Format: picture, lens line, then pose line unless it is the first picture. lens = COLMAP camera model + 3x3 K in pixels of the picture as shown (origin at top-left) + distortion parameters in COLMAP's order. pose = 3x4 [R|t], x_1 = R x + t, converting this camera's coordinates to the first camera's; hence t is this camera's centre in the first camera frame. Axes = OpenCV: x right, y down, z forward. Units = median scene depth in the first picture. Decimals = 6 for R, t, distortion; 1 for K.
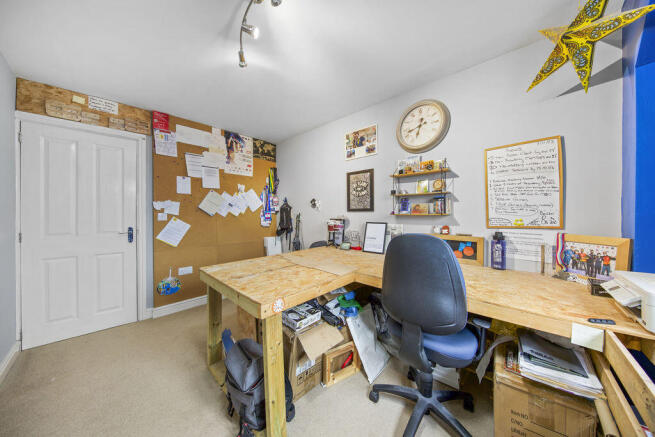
lens RADIAL K [[214.8, 0, 330.0], [0, 214.8, 218.5], [0, 0, 1]] dist [-0.001094, -0.000117]
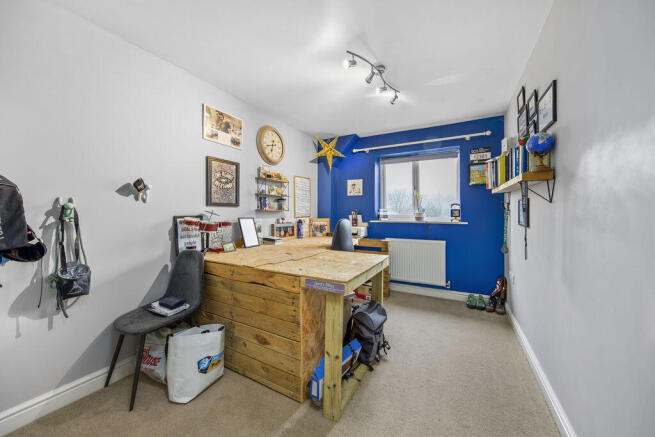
lens RADIAL K [[228.0, 0, 330.7], [0, 228.0, 211.4], [0, 0, 1]] dist [-0.014617, -0.000252]
pose [[-0.246002, -0.003753, 0.969262, -0.894573], [0.005439, 0.999971, 0.005252, -0.015003], [-0.969254, 0.006564, -0.245975, 0.839254]]
